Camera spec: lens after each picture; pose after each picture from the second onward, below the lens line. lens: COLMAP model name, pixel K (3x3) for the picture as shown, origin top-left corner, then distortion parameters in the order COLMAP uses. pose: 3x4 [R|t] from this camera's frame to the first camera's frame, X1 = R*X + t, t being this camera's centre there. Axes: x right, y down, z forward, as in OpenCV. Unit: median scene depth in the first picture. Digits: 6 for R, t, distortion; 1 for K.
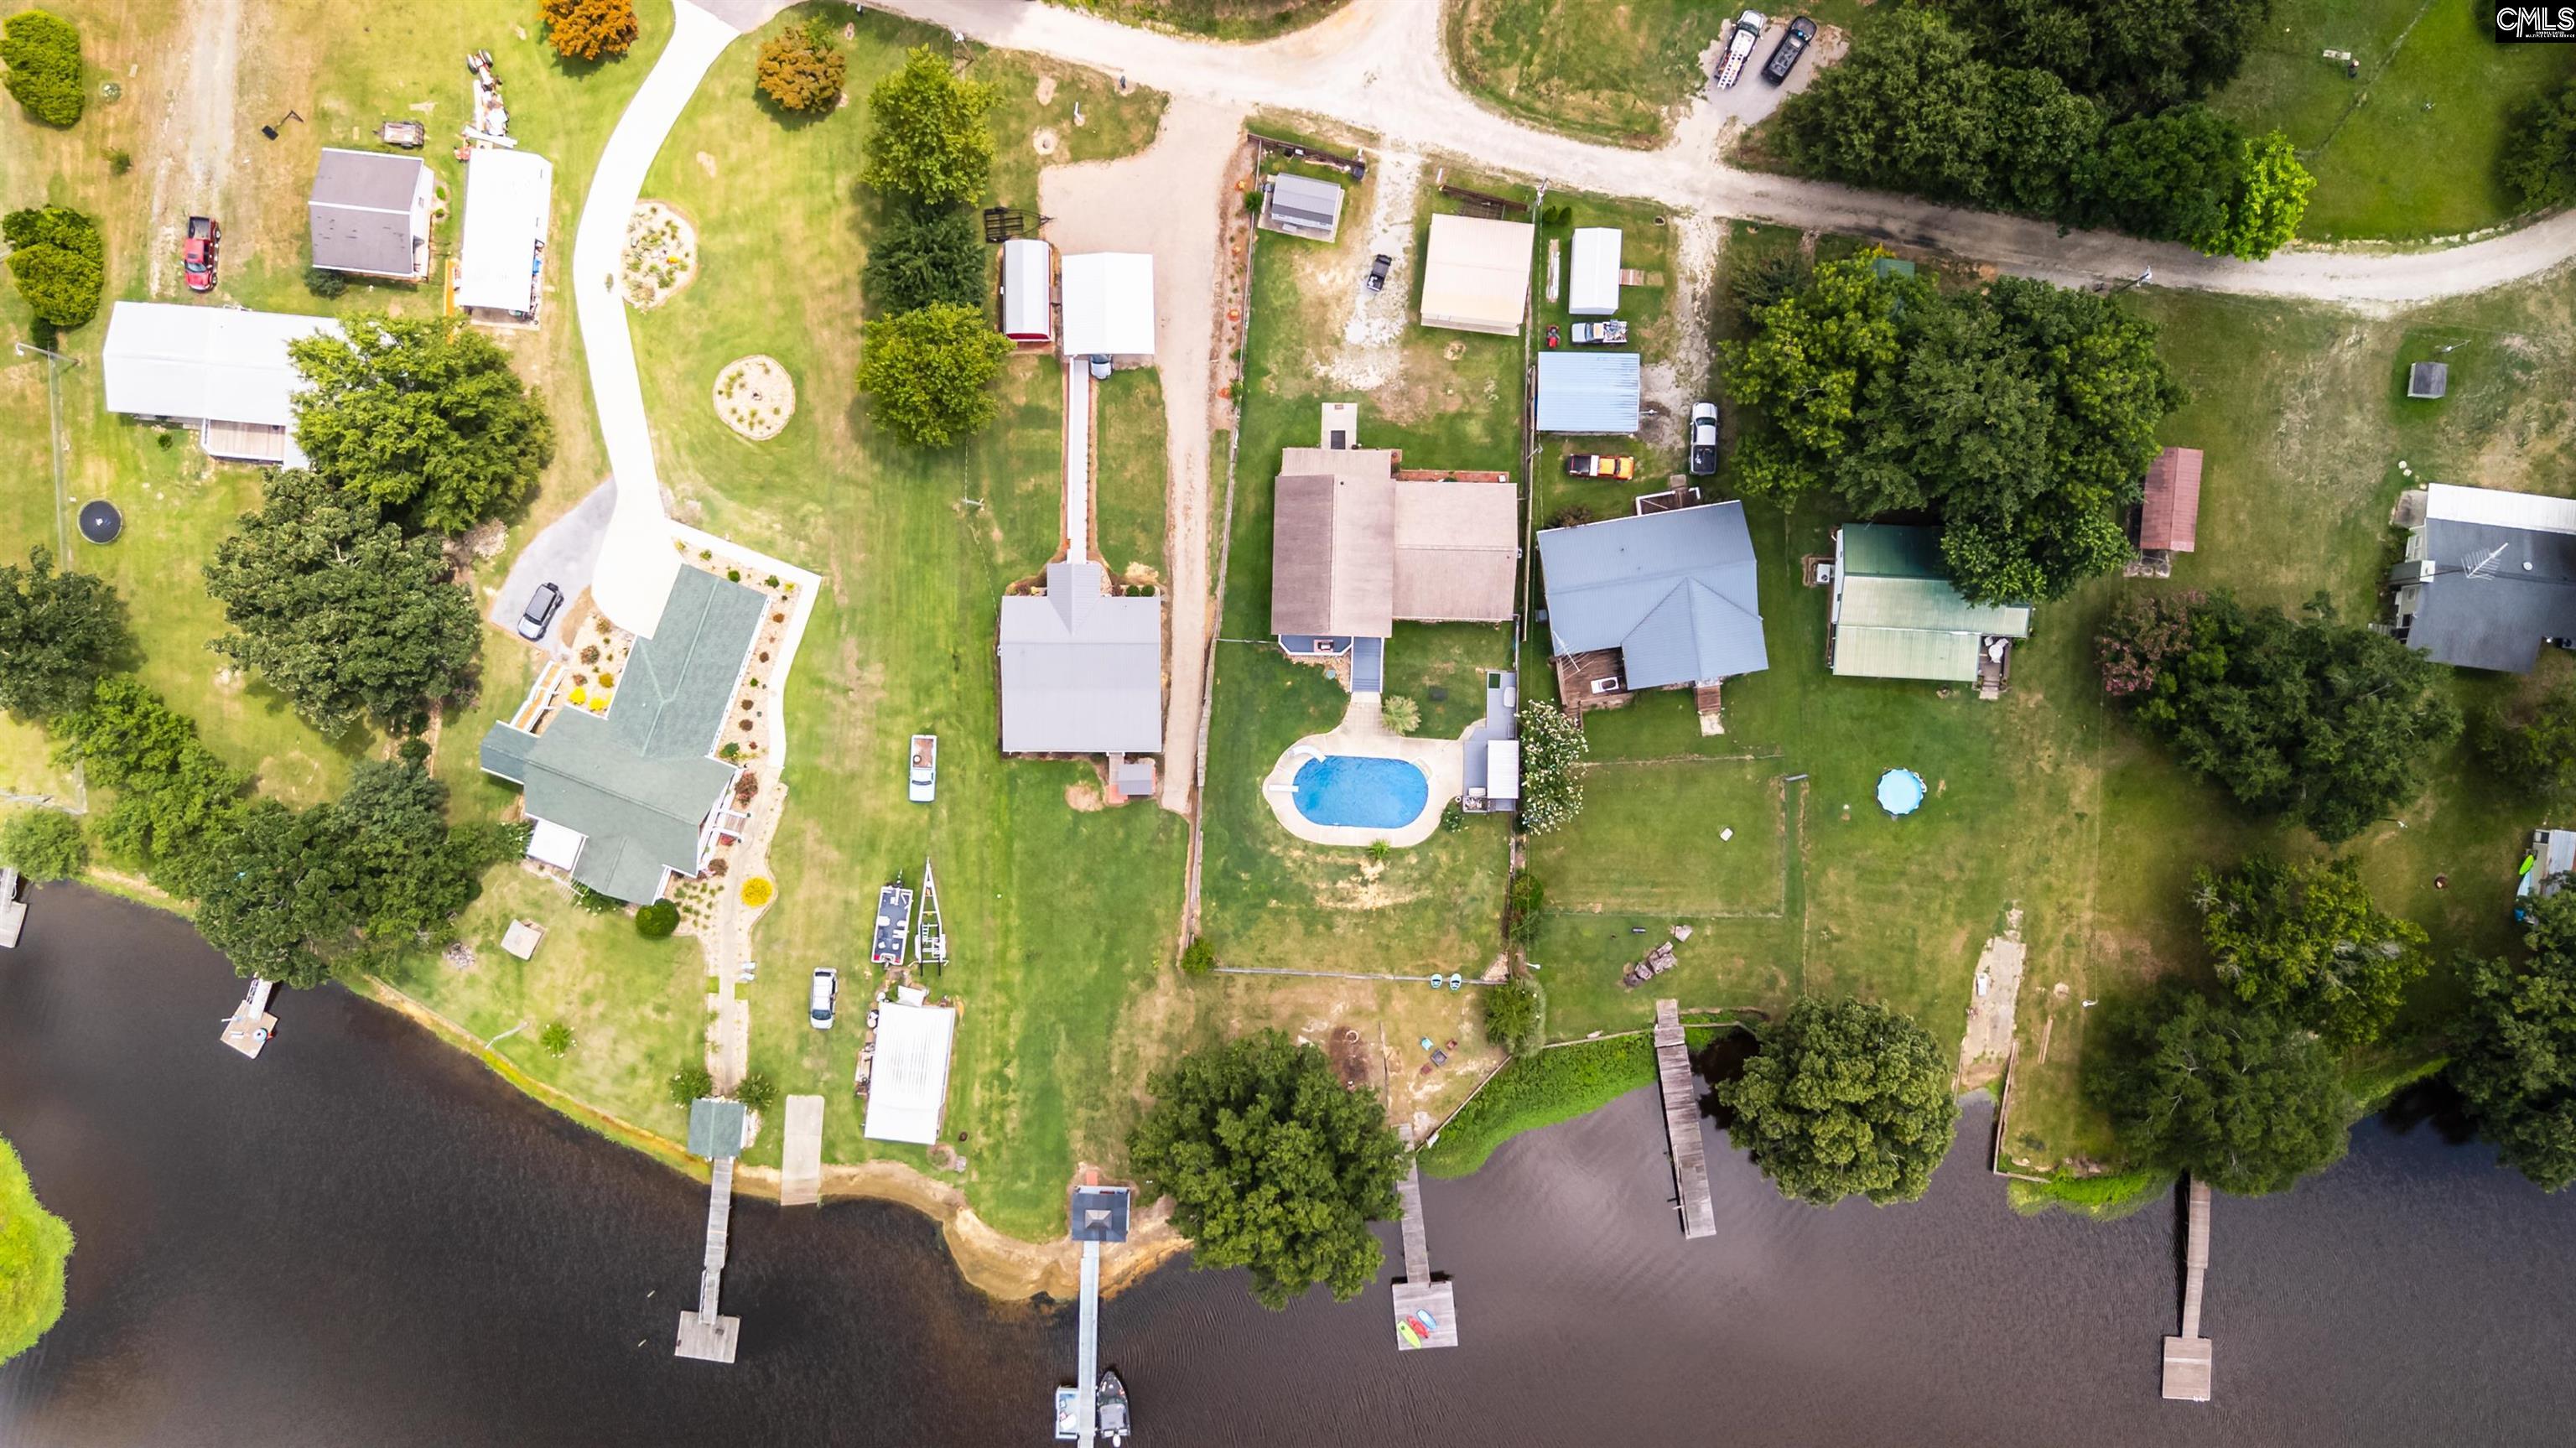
lens RADIAL K [[1897.9, 0, 1284.3], [0, 1897.9, 743.9], [0, 0, 1]] dist [0.084029, -0.093048]
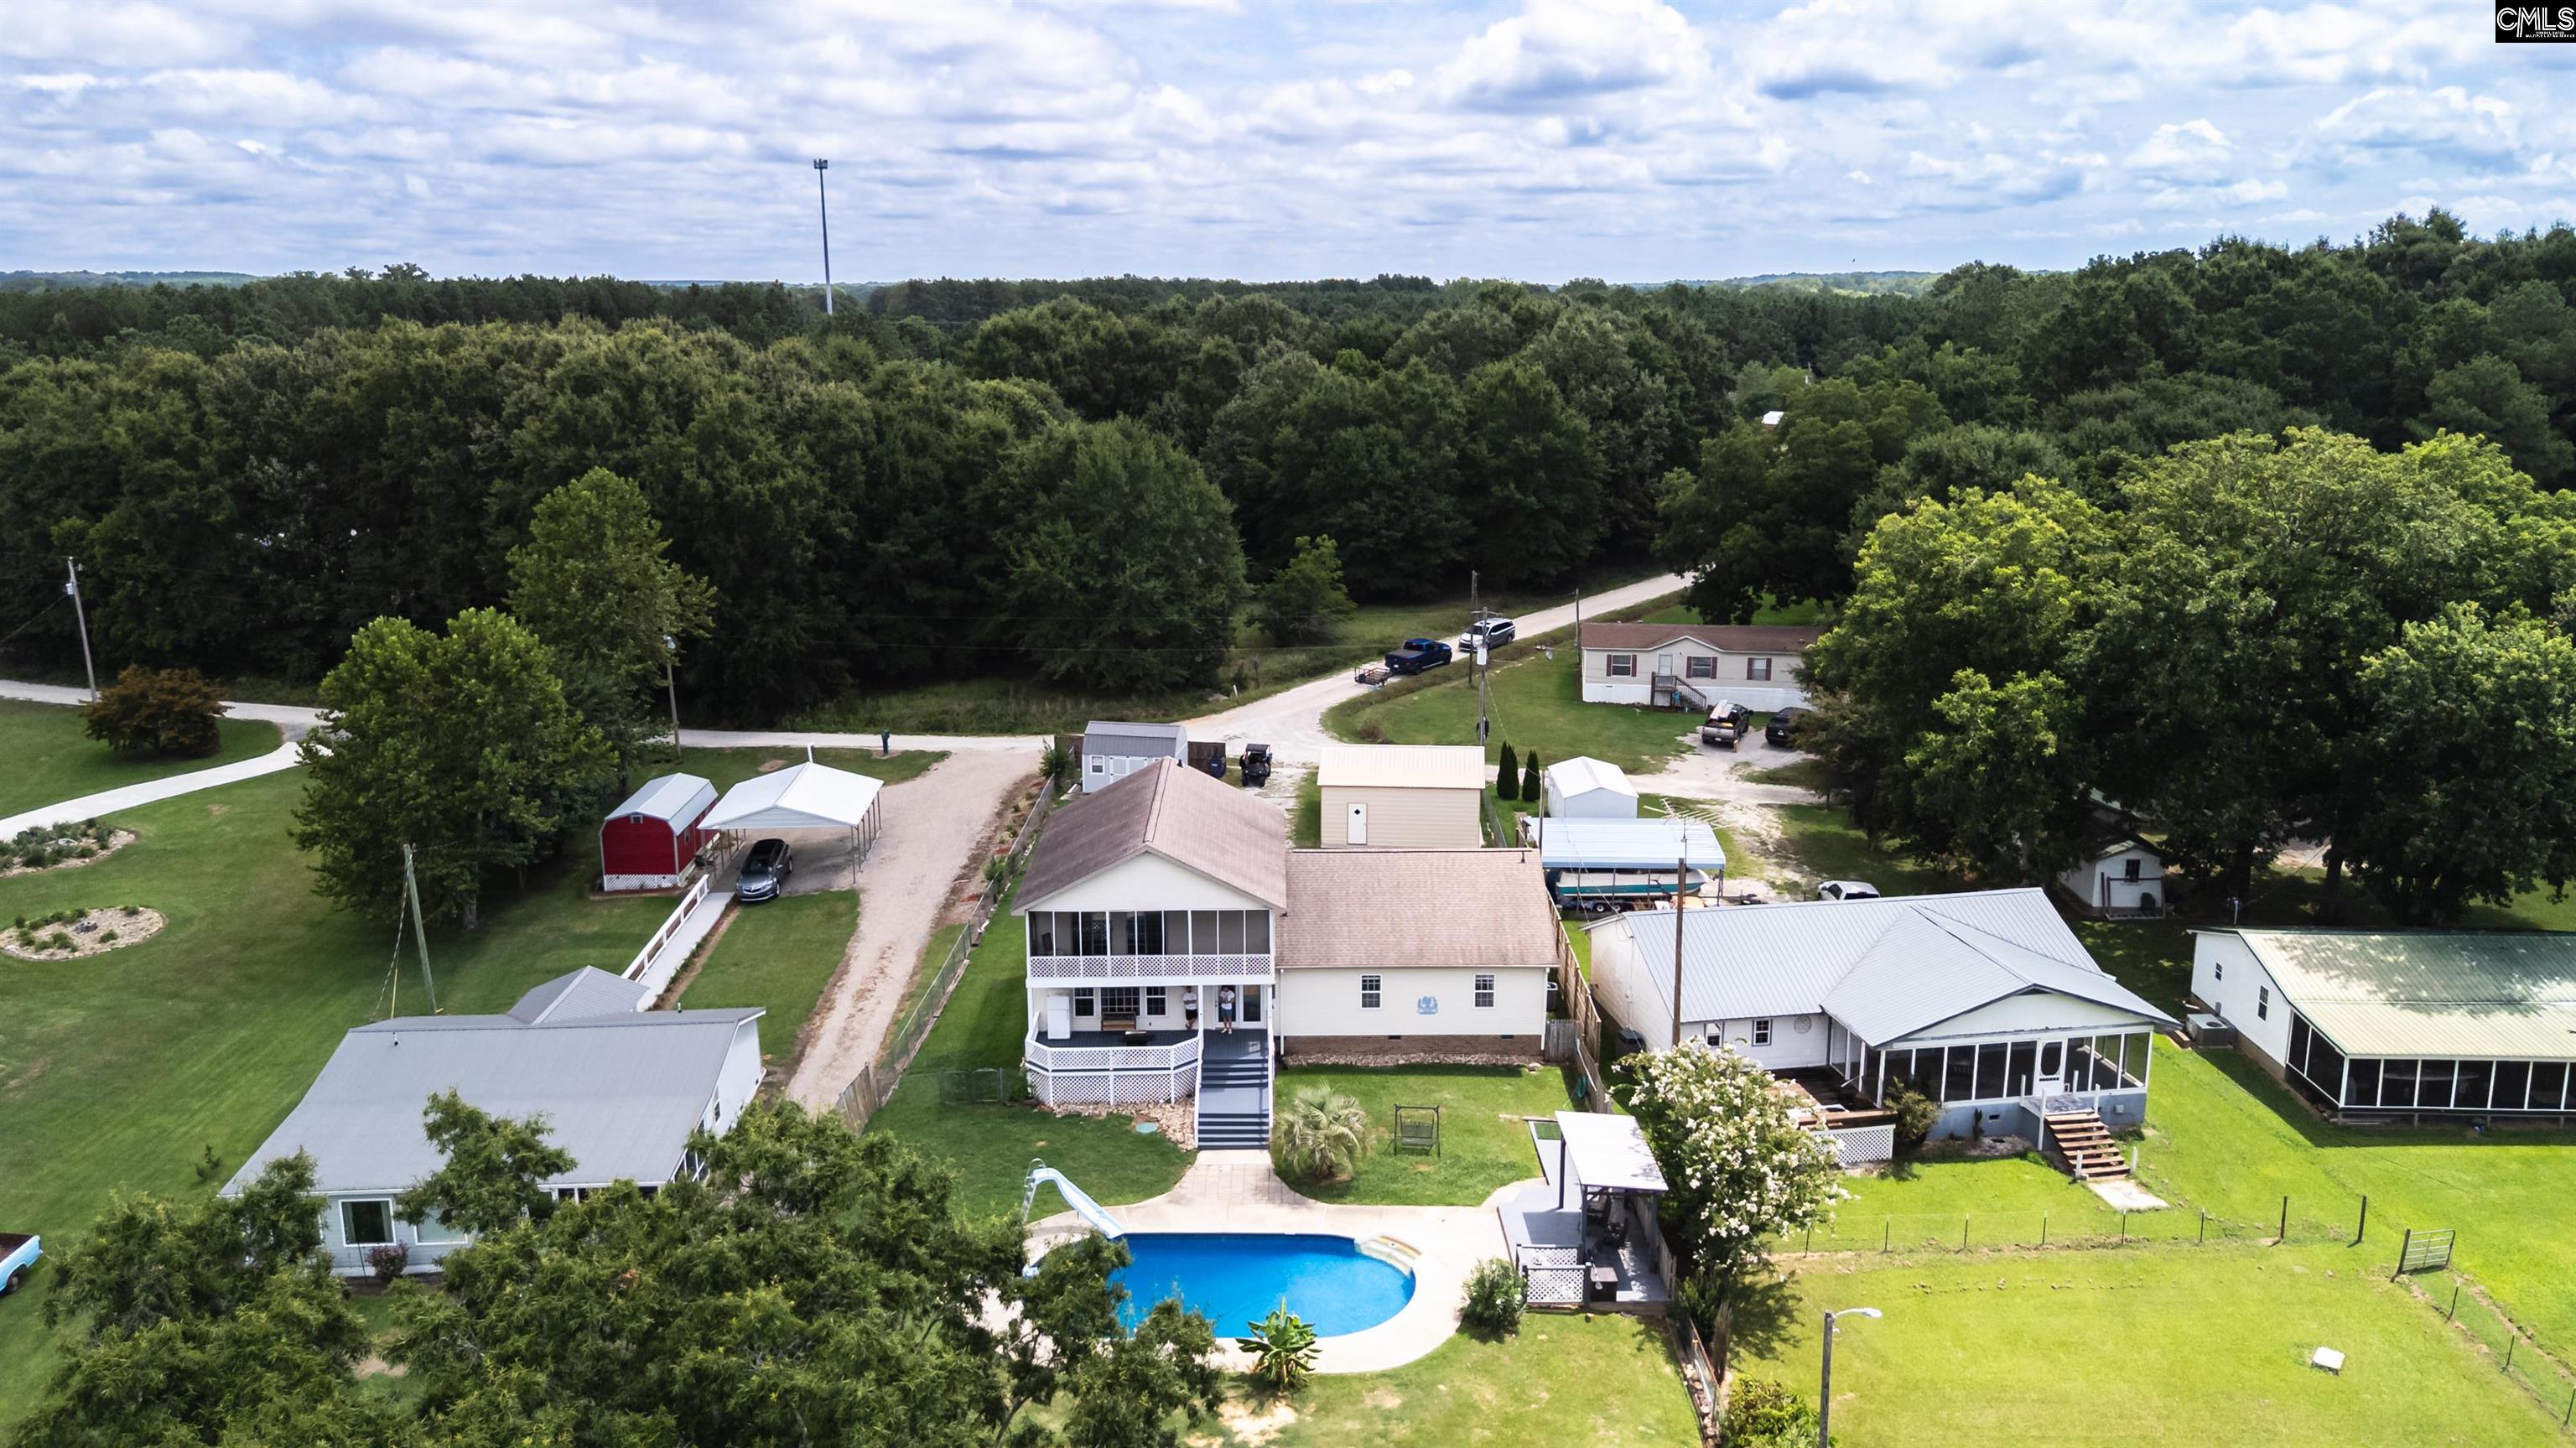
lens RADIAL K [[1897.9, 0, 1284.3], [0, 1897.9, 743.9], [0, 0, 1]] dist [0.084029, -0.093048]
pose [[0.999289, 0.014128, 0.034955, 0.038394], [0.030988, 0.220321, -0.974935, 0.342066], [-0.021475, 0.975325, 0.219727, 0.823445]]
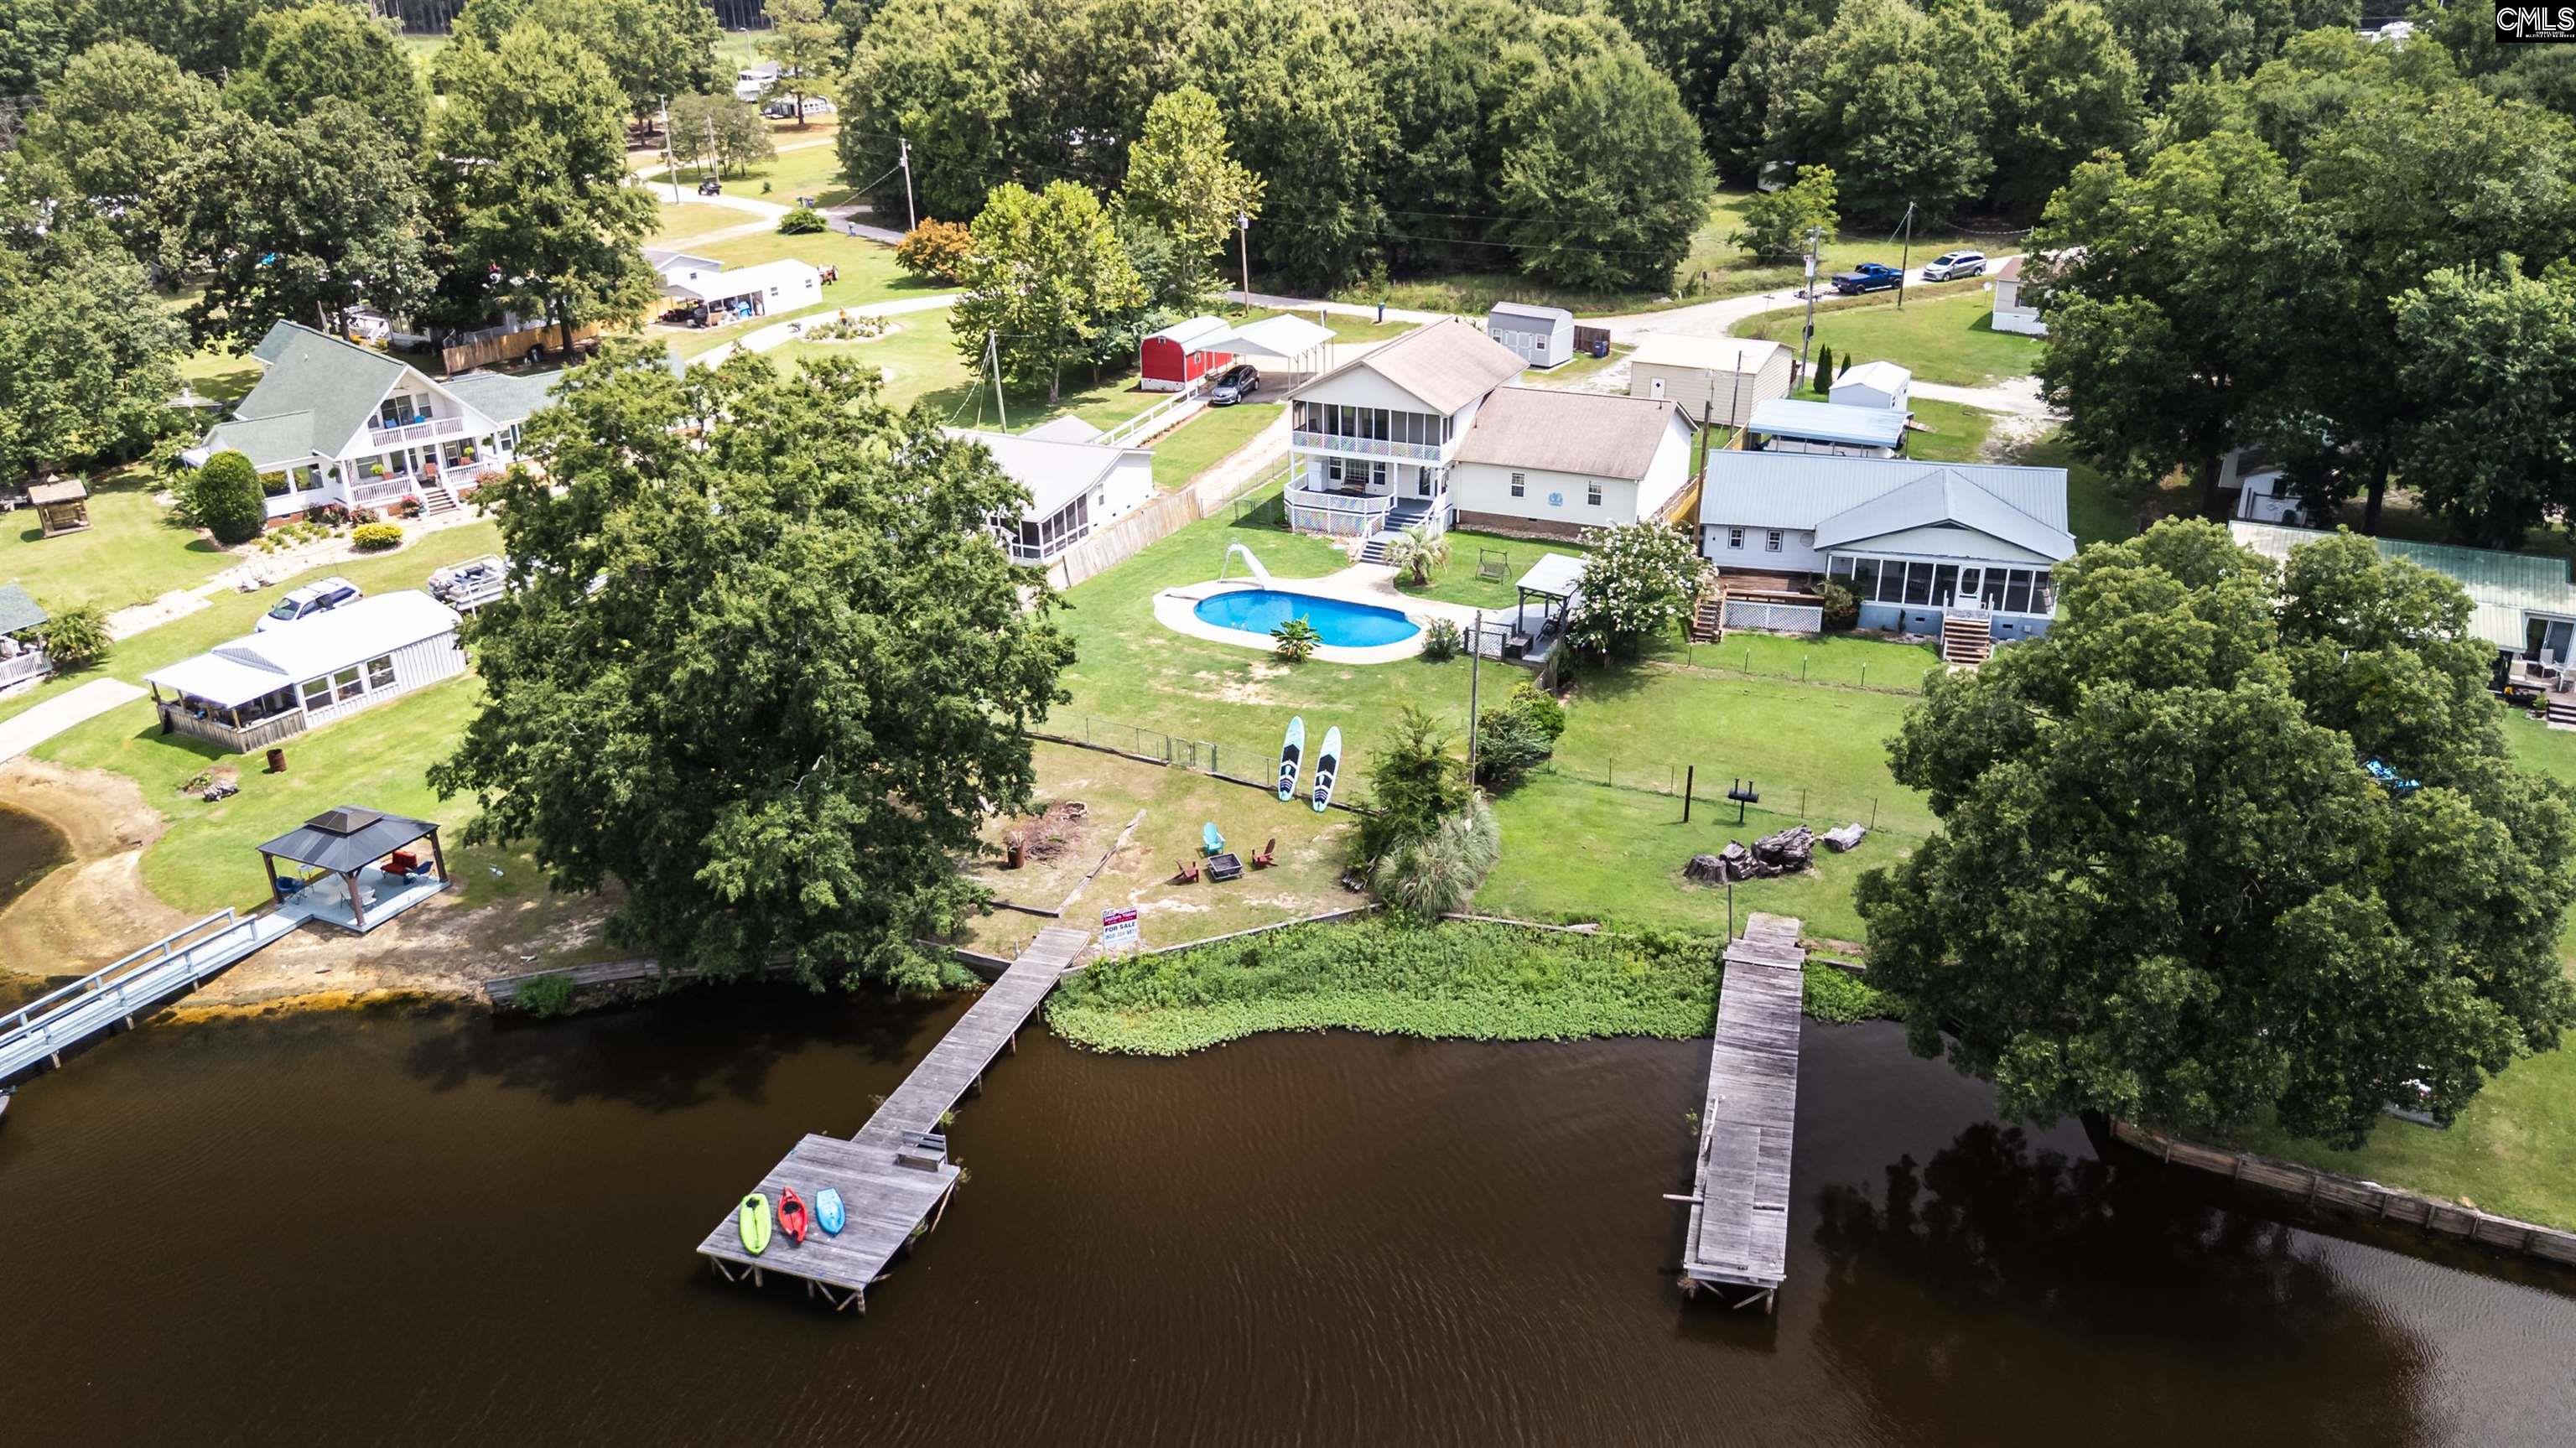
lens RADIAL K [[1909.5, 0, 1280.7], [0, 1909.5, 742.9], [0, 0, 1]] dist [0.063136, -0.060263]
pose [[0.909063, 0.180977, -0.375303, 0.253146], [-0.416292, 0.356684, -0.836348, 0.517068], [-0.017495, 0.916528, 0.399587, 0.802803]]
